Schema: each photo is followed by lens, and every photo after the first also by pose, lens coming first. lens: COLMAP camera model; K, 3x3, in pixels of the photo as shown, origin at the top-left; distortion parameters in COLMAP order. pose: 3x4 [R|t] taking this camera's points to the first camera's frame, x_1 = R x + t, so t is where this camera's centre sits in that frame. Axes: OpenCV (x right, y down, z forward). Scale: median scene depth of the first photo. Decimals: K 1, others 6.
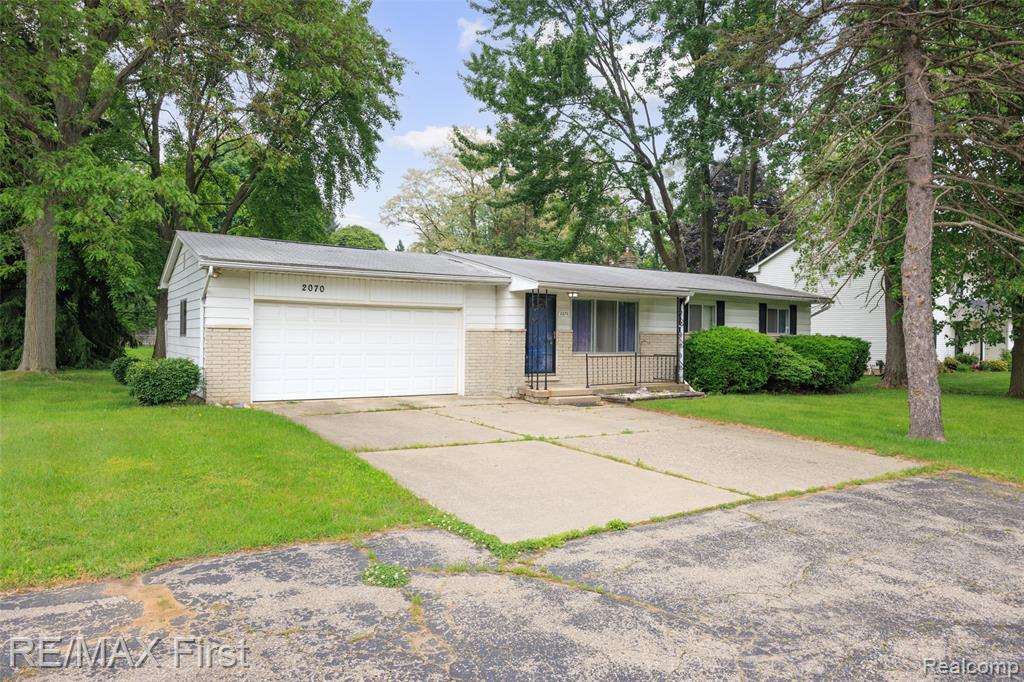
lens RADIAL K [[703.3, 0, 511.9], [0, 703.3, 340.6], [0, 0, 1]] dist [-0.000971, -0.000104]
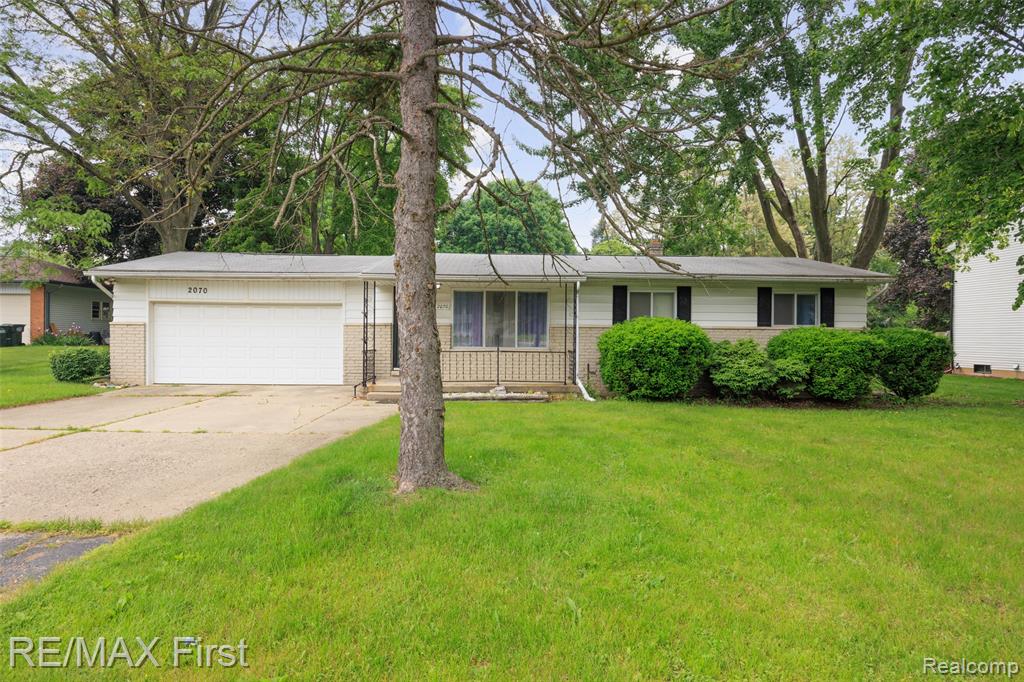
lens RADIAL K [[595.2, 0, 511.9], [0, 595.2, 341.7], [0, 0, 1]] dist [0.000090, -0.000408]
pose [[0.847784, 0.003208, -0.530331, 0.592784], [-0.001556, 0.999992, 0.003562, 0.006842], [0.530339, -0.002194, 0.847783, 0.362211]]
